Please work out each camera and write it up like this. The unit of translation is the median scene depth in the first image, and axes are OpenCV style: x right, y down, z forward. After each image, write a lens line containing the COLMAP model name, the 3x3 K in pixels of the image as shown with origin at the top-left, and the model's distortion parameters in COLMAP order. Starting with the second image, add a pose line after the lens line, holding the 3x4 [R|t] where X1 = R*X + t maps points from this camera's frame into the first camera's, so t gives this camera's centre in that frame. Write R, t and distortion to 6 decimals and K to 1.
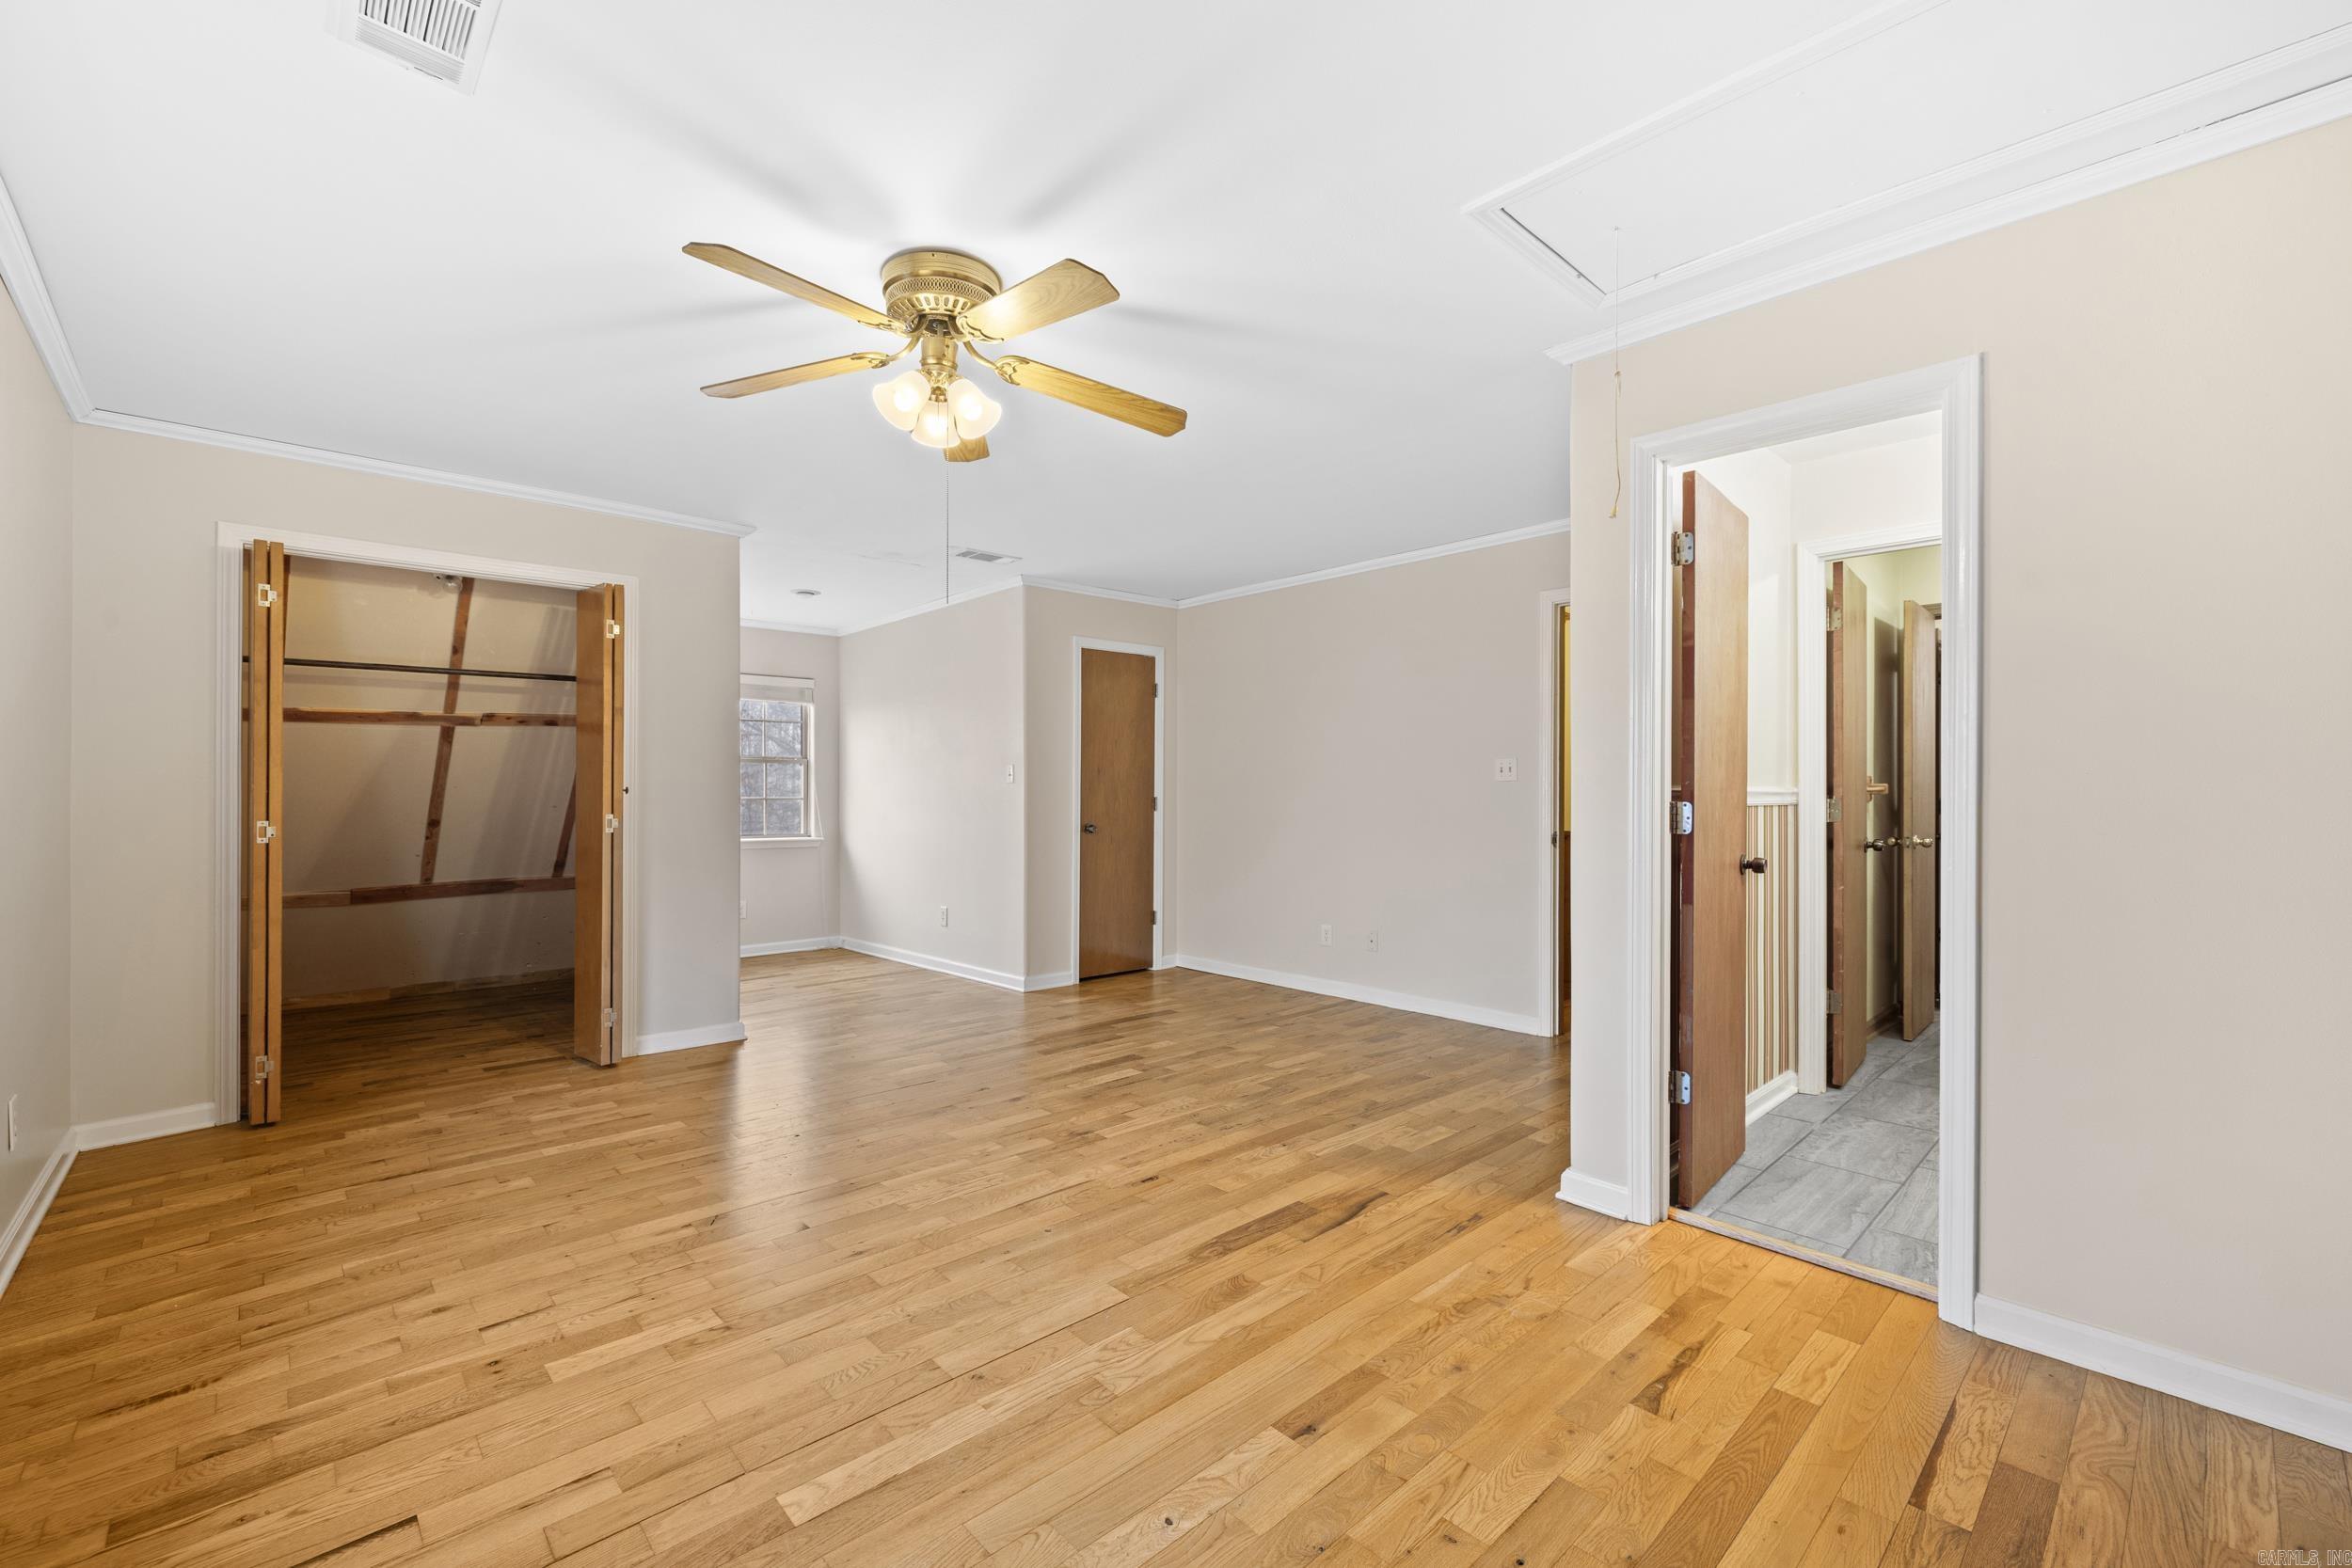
lens RADIAL K [[1000.1, 0, 1173.3], [0, 1000.1, 783.0], [0, 0, 1]] dist [-0.001092, -0.000376]
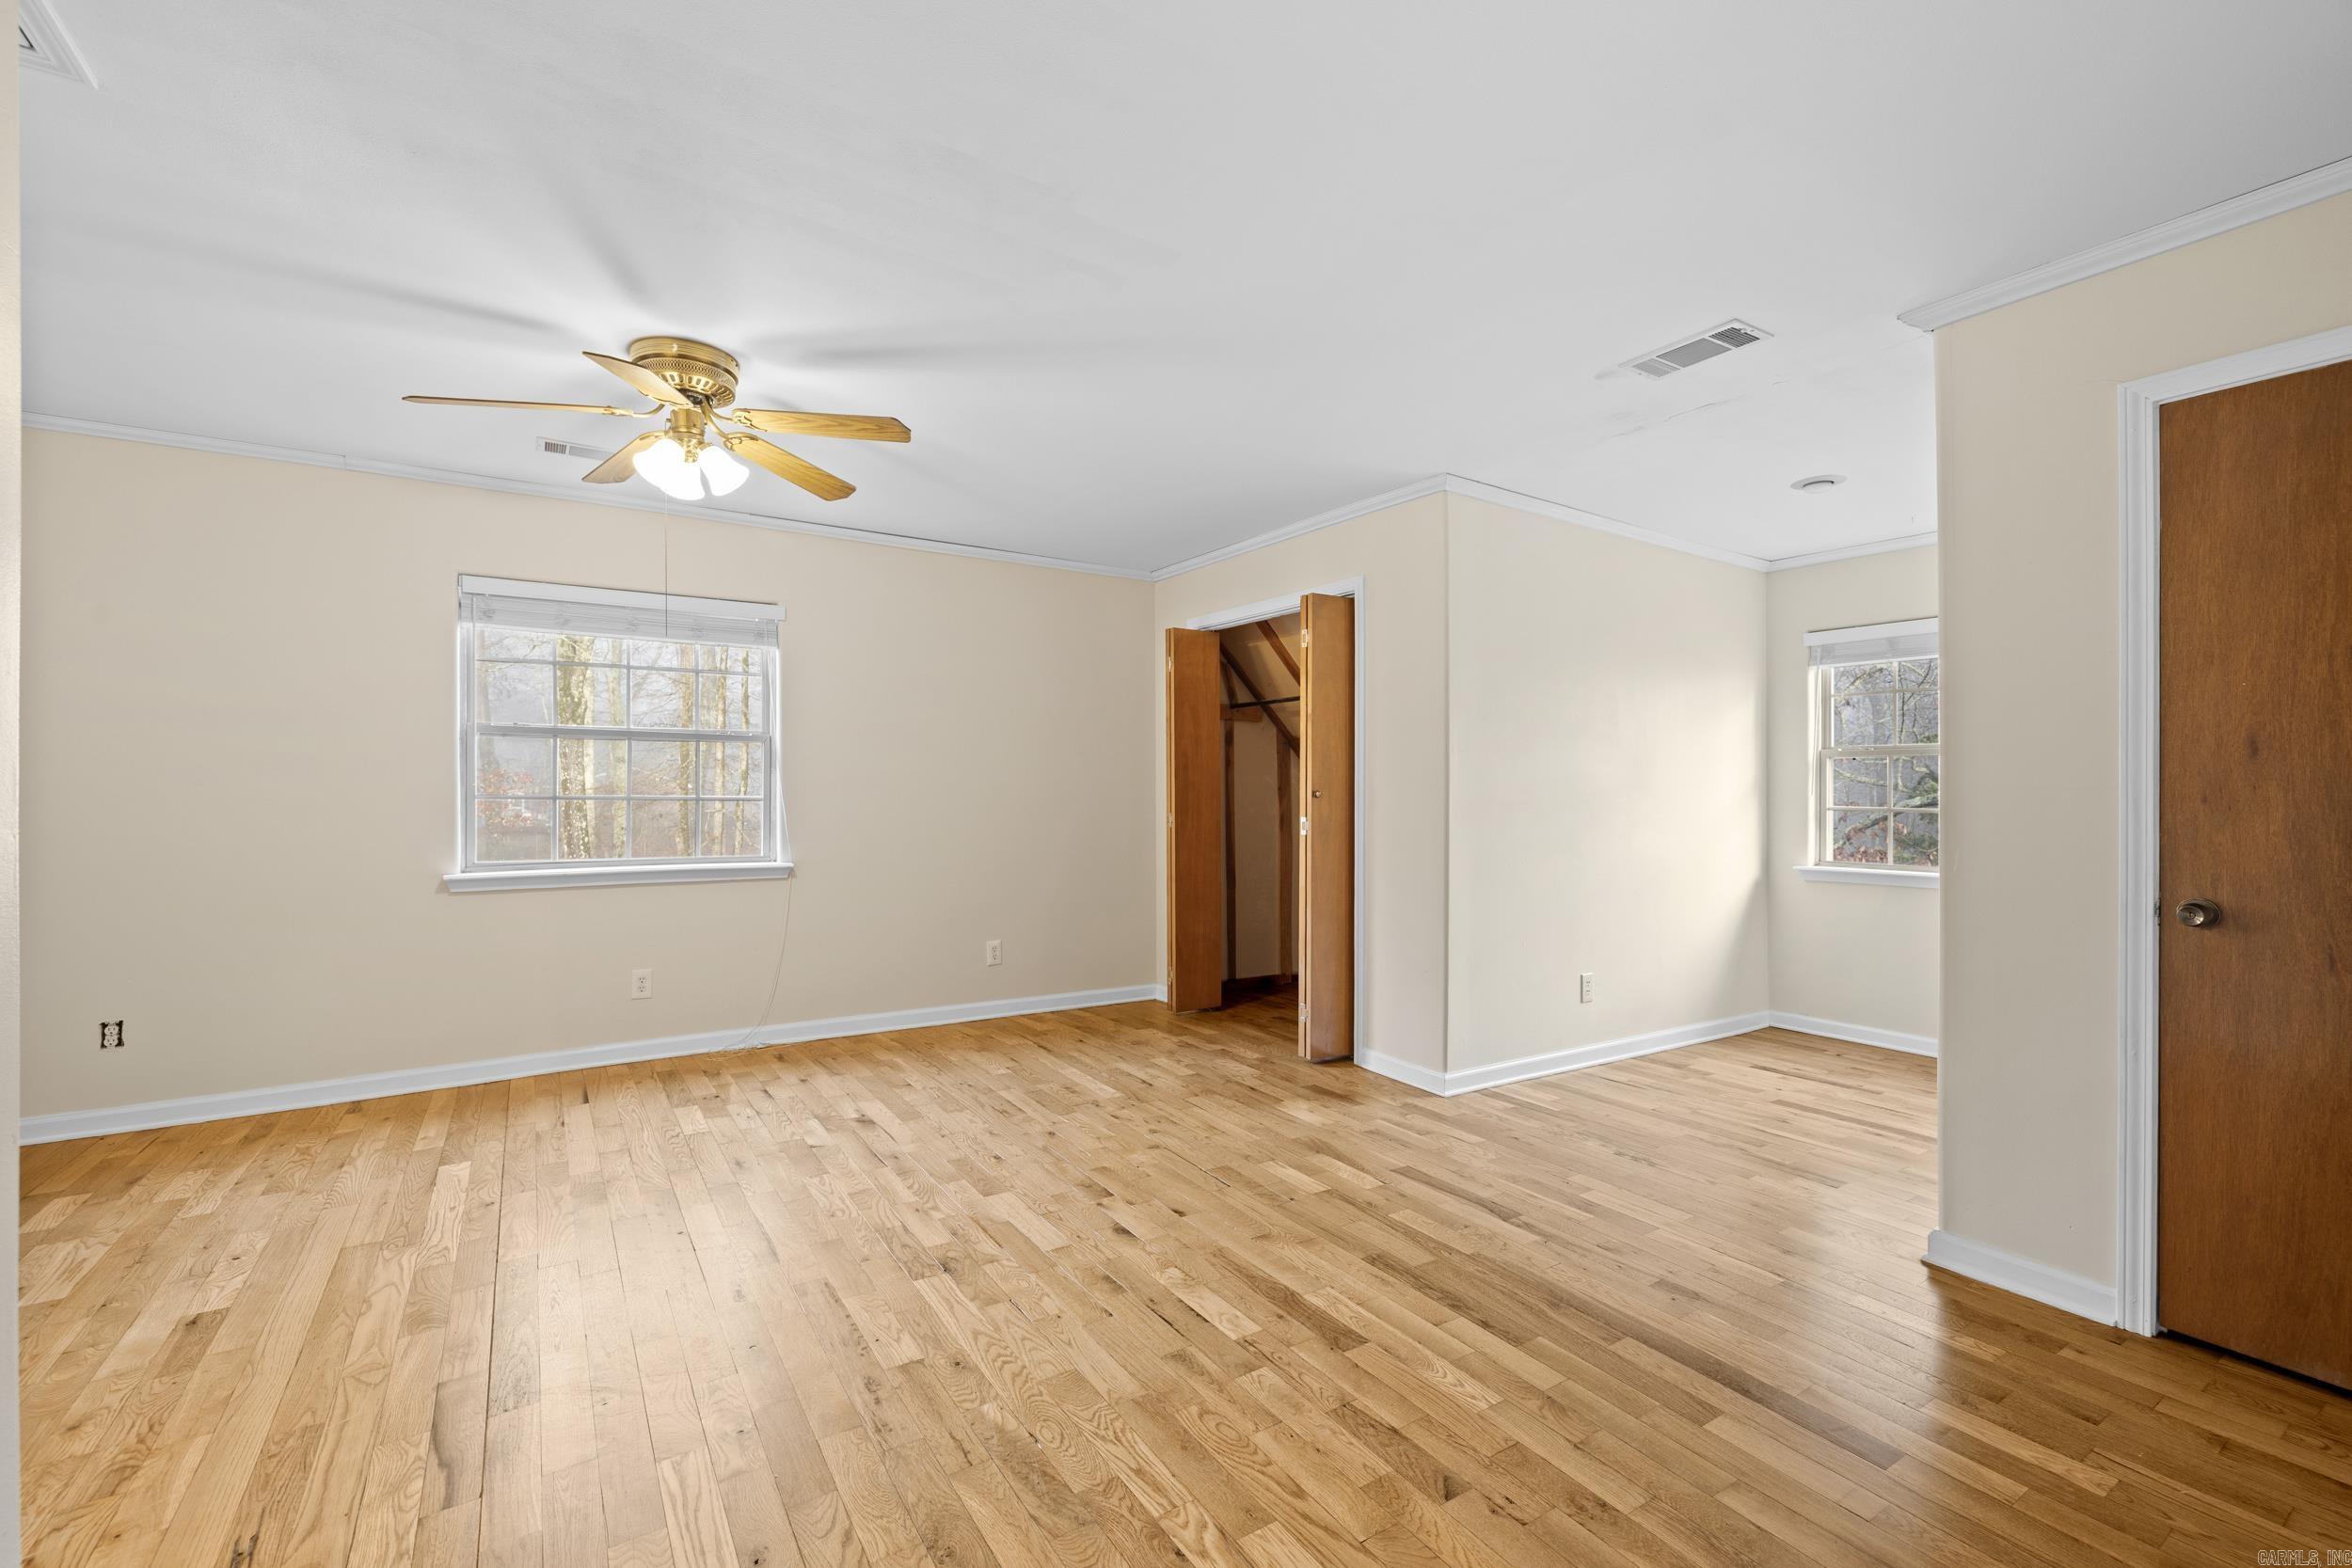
lens RADIAL K [[1000.1, 0, 1173.3], [0, 1000.1, 783.0], [0, 0, 1]] dist [-0.001092, -0.000376]
pose [[-0.188411, -0.006104, -0.982071, 0.636098], [0.001191, 0.999979, -0.006444, 0.001148], [0.982090, -0.002384, -0.188399, 1.381112]]
